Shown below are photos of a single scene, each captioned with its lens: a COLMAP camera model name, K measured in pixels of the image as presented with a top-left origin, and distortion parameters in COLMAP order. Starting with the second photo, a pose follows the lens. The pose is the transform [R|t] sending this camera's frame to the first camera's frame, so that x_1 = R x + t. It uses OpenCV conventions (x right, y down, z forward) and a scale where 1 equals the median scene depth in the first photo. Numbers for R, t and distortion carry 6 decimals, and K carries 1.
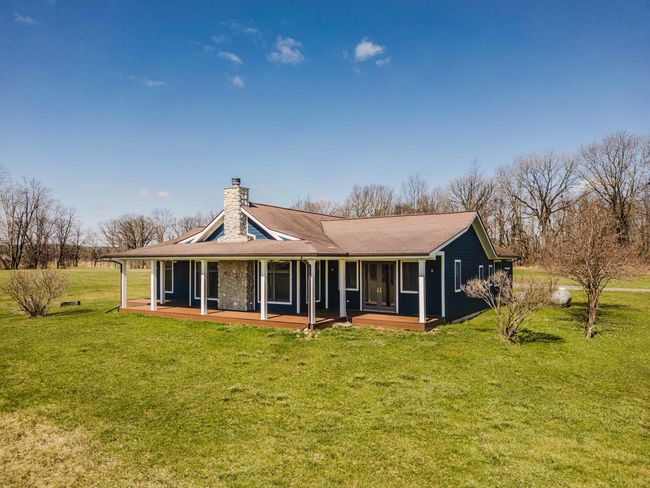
lens RADIAL K [[460.7, 0, 326.8], [0, 460.7, 246.8], [0, 0, 1]] dist [-0.000838, -0.001063]
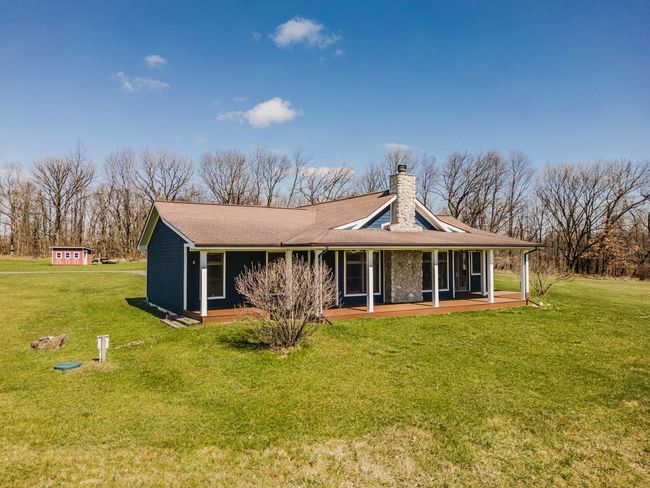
lens RADIAL K [[460.7, 0, 324.9], [0, 460.7, 244.4], [0, 0, 1]] dist [-0.000838, -0.001063]
pose [[0.507683, 0.014888, 0.861415, -1.113212], [-0.026089, 0.999658, -0.001901, 0.023329], [-0.861149, -0.021509, 0.507898, 0.659865]]
